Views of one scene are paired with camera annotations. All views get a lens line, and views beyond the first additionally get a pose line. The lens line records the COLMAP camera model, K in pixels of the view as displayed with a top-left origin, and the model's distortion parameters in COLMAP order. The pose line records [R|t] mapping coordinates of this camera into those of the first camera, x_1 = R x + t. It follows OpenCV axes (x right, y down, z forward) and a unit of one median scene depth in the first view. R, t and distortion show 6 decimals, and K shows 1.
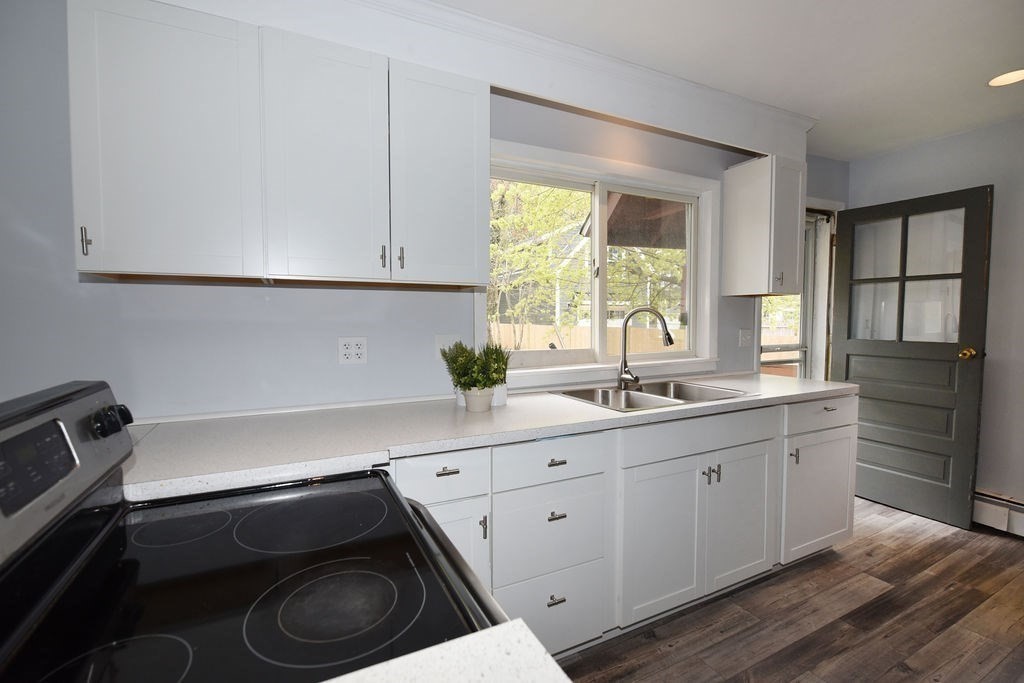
lens RADIAL K [[461.9, 0, 524.6], [0, 461.9, 341.1], [0, 0, 1]] dist [0.005133, -0.000891]
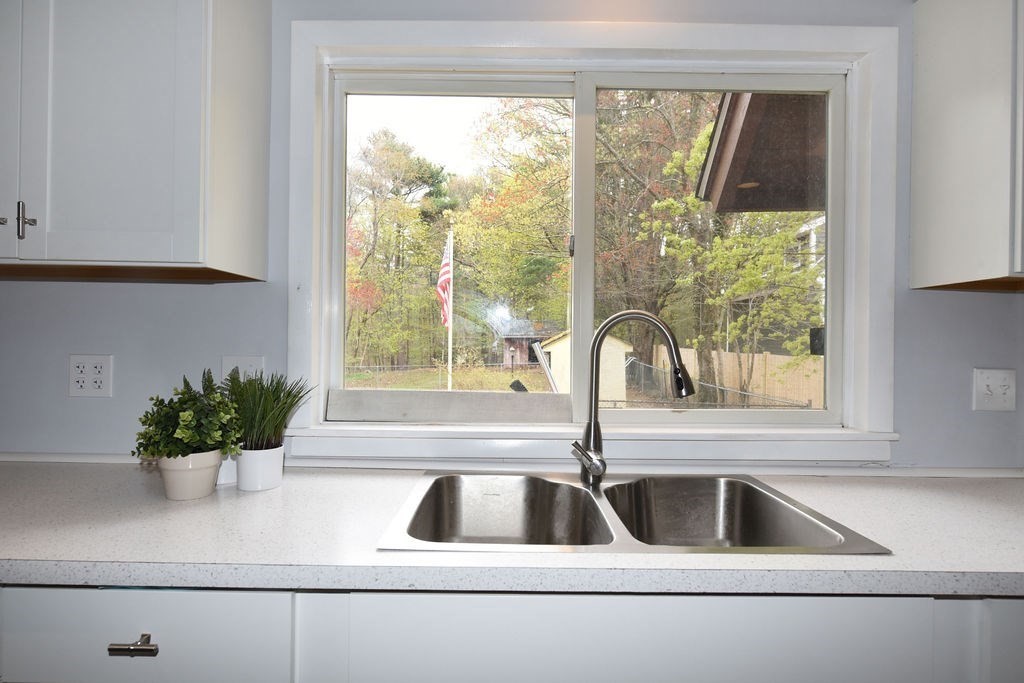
lens RADIAL K [[555.3, 0, 514.6], [0, 555.3, 343.4], [0, 0, 1]] dist [-0.004897, -0.000700]
pose [[0.883499, 0.014896, -0.468195, 0.348140], [-0.039325, 0.998325, -0.042444, -0.010379], [0.466779, 0.055911, 0.882605, 0.381110]]
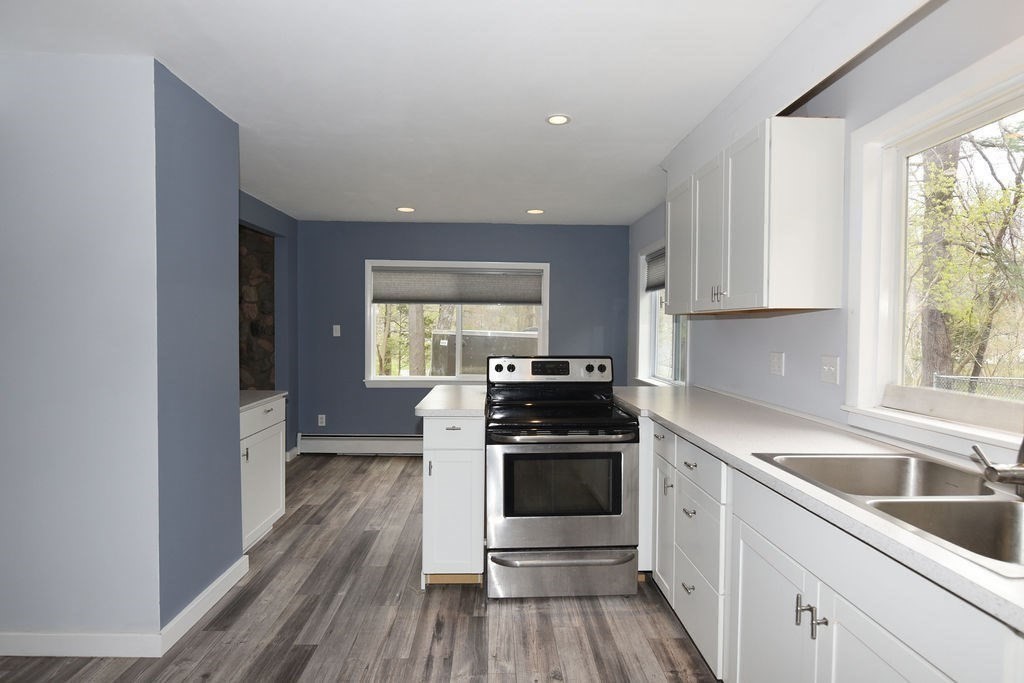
lens RADIAL K [[513.2, 0, 513.1], [0, 513.2, 346.1], [0, 0, 1]] dist [-0.001801, -0.001193]
pose [[-0.432938, 0.030241, -0.900916, 0.765294], [-0.050600, 0.997046, 0.057783, -0.045901], [0.900002, 0.070603, -0.430129, 0.624577]]
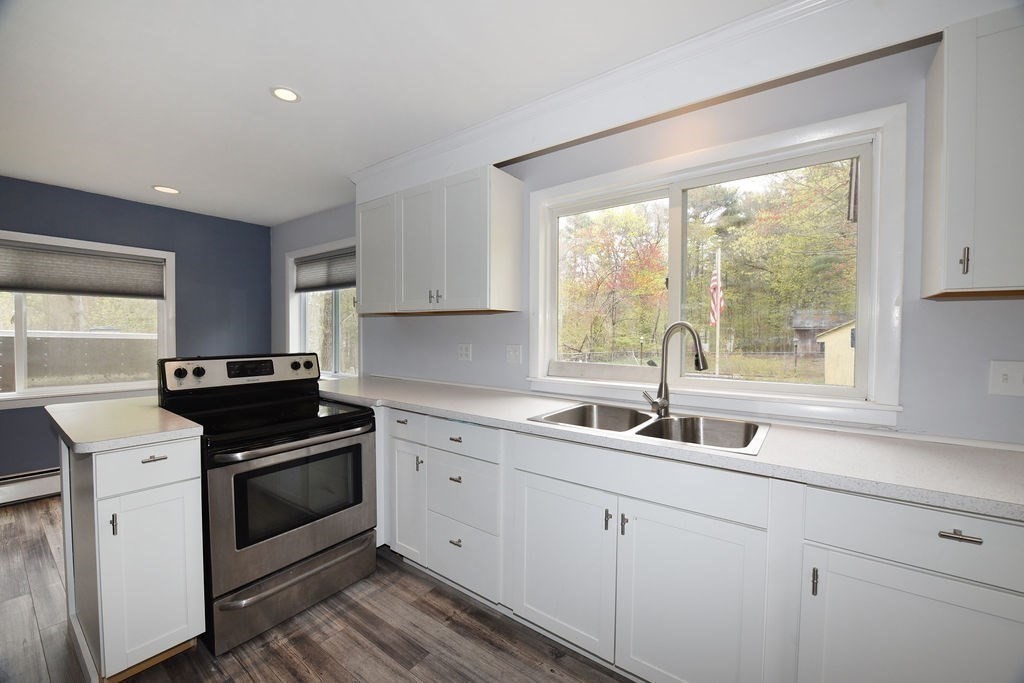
lens RADIAL K [[405.7, 0, 515.4], [0, 405.7, 345.8], [0, 0, 1]] dist [-0.019778, -0.000298]
pose [[0.434944, 0.035634, -0.899752, 0.658260], [-0.051986, 0.998544, 0.014417, -0.021076], [0.898956, 0.040504, 0.436163, 0.348086]]
